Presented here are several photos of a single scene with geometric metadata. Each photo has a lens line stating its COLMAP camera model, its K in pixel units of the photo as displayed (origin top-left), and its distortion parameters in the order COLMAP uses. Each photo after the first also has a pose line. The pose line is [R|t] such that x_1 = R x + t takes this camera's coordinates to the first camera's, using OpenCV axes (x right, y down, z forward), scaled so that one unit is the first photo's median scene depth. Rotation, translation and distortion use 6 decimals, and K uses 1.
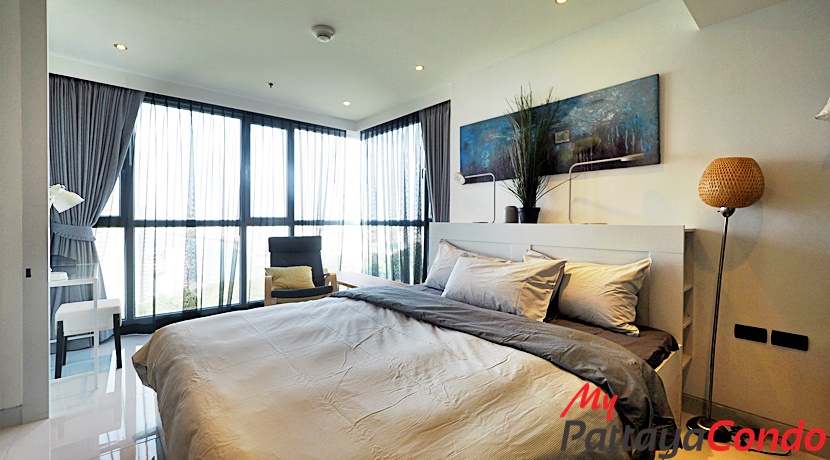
lens RADIAL K [[350.4, 0, 406.6], [0, 350.4, 224.8], [0, 0, 1]] dist [-0.008516, -0.000040]
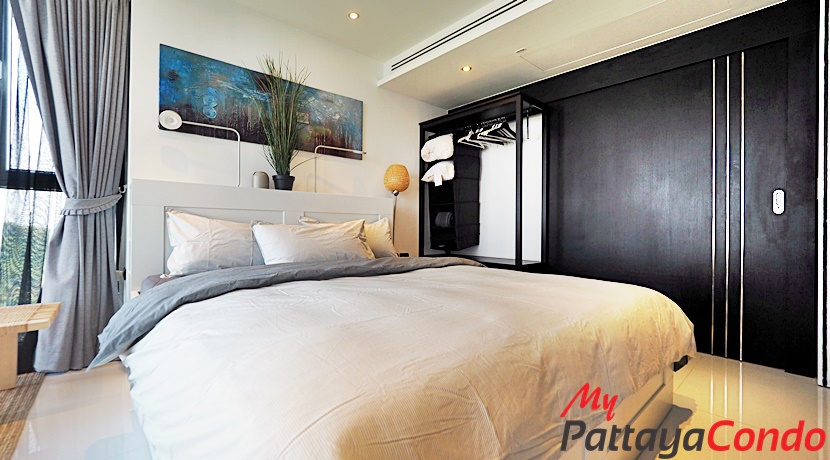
lens RADIAL K [[350.4, 0, 406.6], [0, 350.4, 224.8], [0, 0, 1]] dist [-0.008516, -0.000040]
pose [[-0.016178, 0.001728, 0.999868, -0.708176], [-0.001179, 0.999998, -0.001747, 0.097977], [-0.999868, -0.001207, -0.016176, 0.704244]]
